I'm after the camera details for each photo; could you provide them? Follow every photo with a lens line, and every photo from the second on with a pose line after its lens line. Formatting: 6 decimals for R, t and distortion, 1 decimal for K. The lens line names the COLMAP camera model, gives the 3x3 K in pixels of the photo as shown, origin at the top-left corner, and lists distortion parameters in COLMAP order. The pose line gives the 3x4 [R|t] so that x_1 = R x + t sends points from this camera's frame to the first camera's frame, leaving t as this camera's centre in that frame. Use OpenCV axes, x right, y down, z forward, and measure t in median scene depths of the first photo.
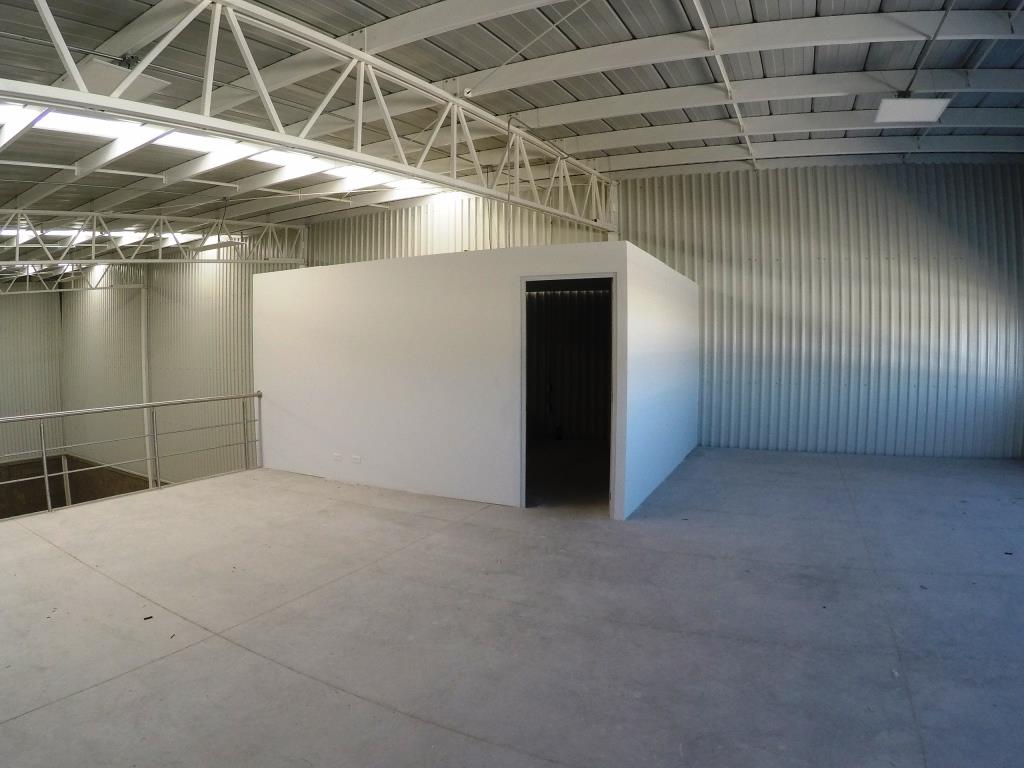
lens RADIAL K [[595.8, 0, 512.7], [0, 595.8, 379.1], [0, 0, 1]] dist [-0.235128, 0.054429]
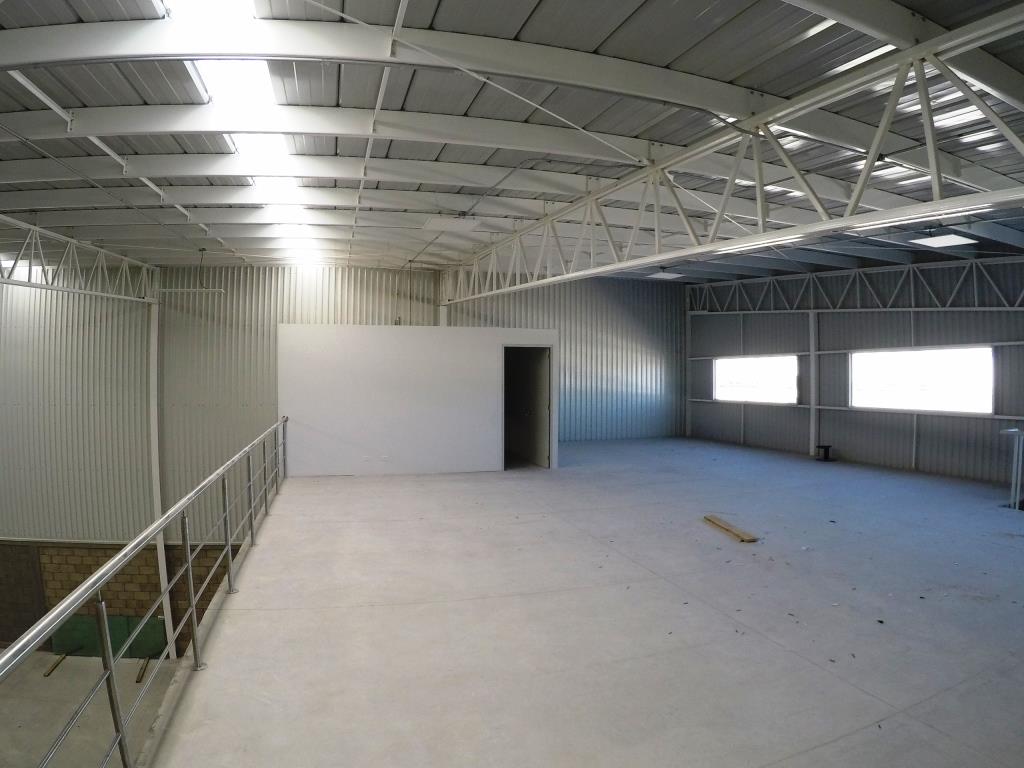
lens RADIAL K [[595.8, 0, 512.7], [0, 595.8, 379.1], [0, 0, 1]] dist [-0.235128, 0.054429]
pose [[0.733204, 0.001207, 0.680008, -0.992831], [0.041599, 0.998046, -0.046624, 0.018142], [-0.678735, 0.062472, 0.731721, -0.317856]]
